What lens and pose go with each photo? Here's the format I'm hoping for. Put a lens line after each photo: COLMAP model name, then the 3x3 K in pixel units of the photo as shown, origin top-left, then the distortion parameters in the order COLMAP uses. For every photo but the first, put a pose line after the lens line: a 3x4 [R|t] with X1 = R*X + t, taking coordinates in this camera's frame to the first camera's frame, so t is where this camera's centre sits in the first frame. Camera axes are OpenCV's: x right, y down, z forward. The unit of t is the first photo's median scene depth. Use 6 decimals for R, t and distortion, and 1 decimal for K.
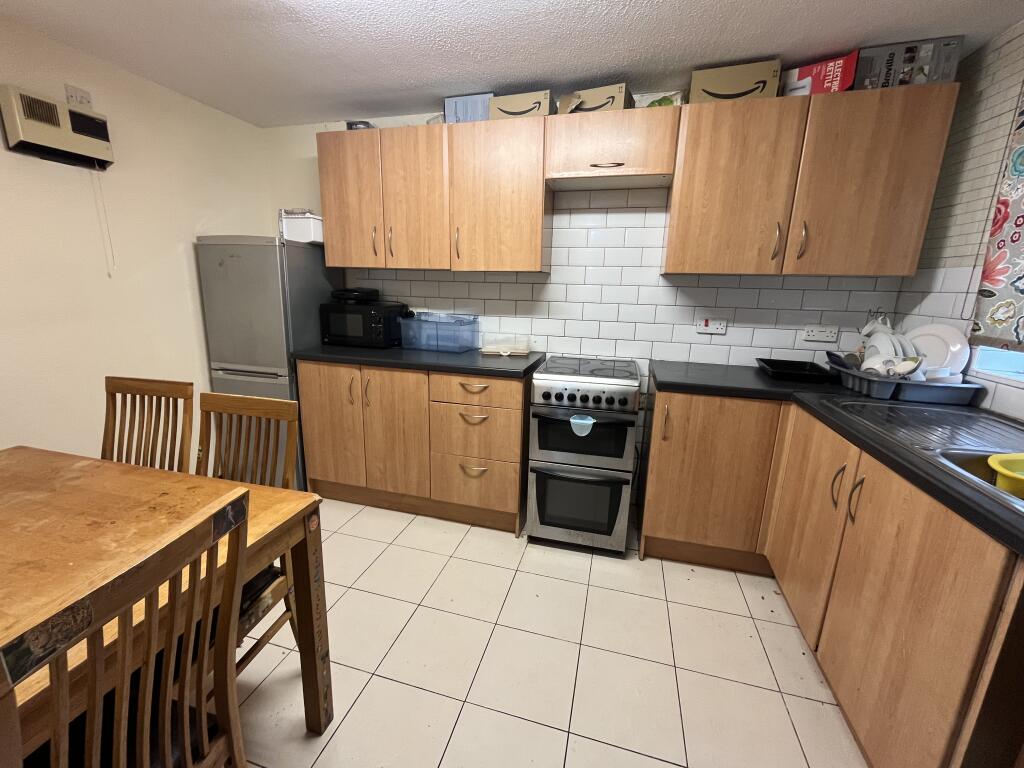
lens RADIAL K [[416.6, 0, 510.0], [0, 416.6, 382.8], [0, 0, 1]] dist [-0.004350, -0.000065]
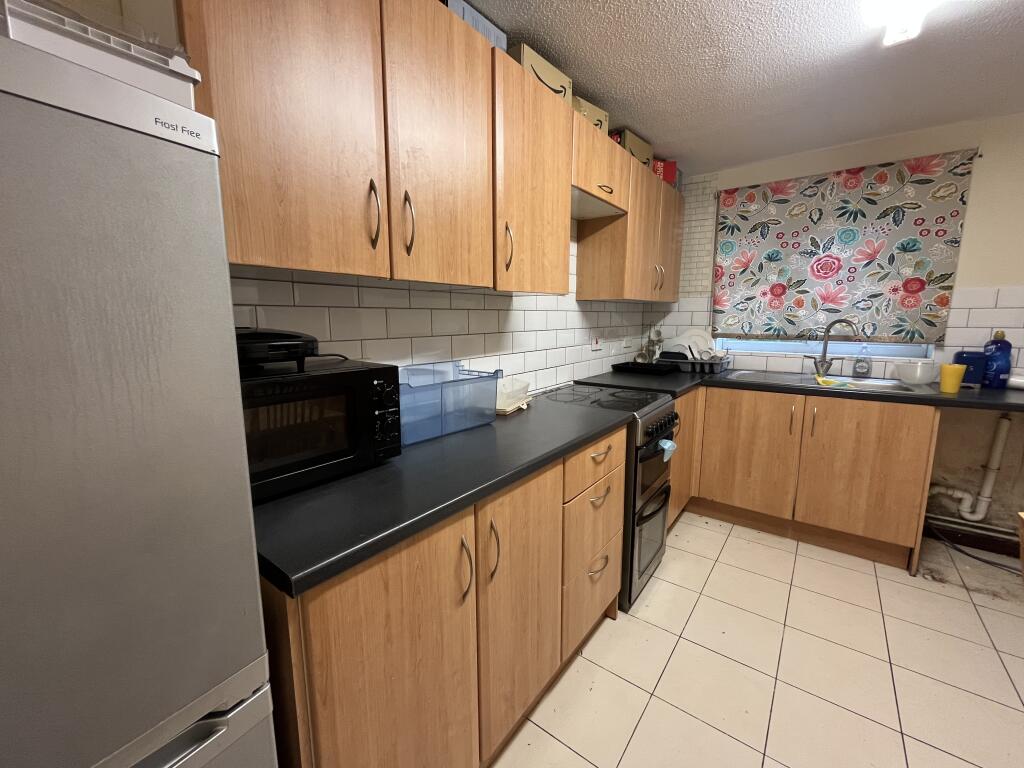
lens RADIAL K [[416.6, 0, 510.0], [0, 416.6, 382.8], [0, 0, 1]] dist [-0.004350, -0.000065]
pose [[0.373472, -0.169343, 0.912054, -0.738896], [0.225247, 0.970326, 0.087927, -0.196772], [-0.899879, 0.172599, 0.400533, 0.801439]]
